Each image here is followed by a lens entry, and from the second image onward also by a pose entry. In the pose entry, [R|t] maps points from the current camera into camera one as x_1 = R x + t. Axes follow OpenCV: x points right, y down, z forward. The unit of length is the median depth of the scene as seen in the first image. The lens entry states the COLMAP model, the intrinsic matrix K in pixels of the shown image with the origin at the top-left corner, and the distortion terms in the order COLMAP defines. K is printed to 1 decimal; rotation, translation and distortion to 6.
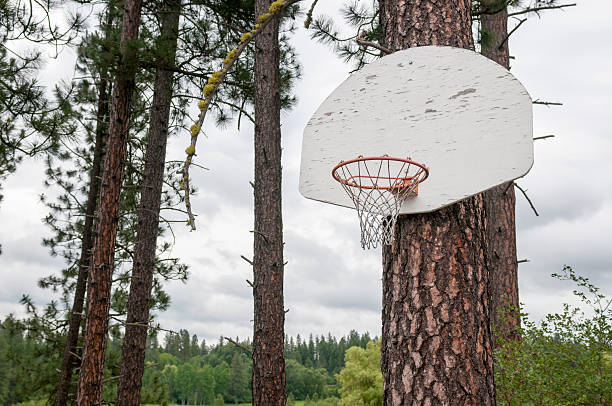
lens RADIAL K [[789.7, 0, 304.0], [0, 789.7, 203.3], [0, 0, 1]] dist [-0.059090, 0.000000]
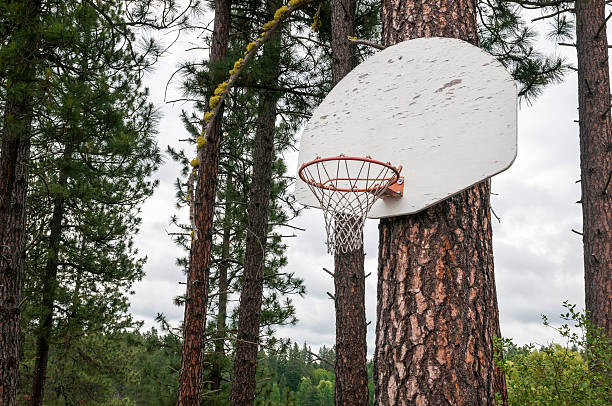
lens RADIAL K [[789.7, 0, 308.1], [0, 789.7, 201.6], [0, 0, 1]] dist [-0.059090, 0.000000]
pose [[0.977838, -0.045552, -0.204349, 0.222716], [0.041222, 0.998827, -0.025399, 0.015533], [0.205266, 0.016413, 0.978569, 0.050675]]
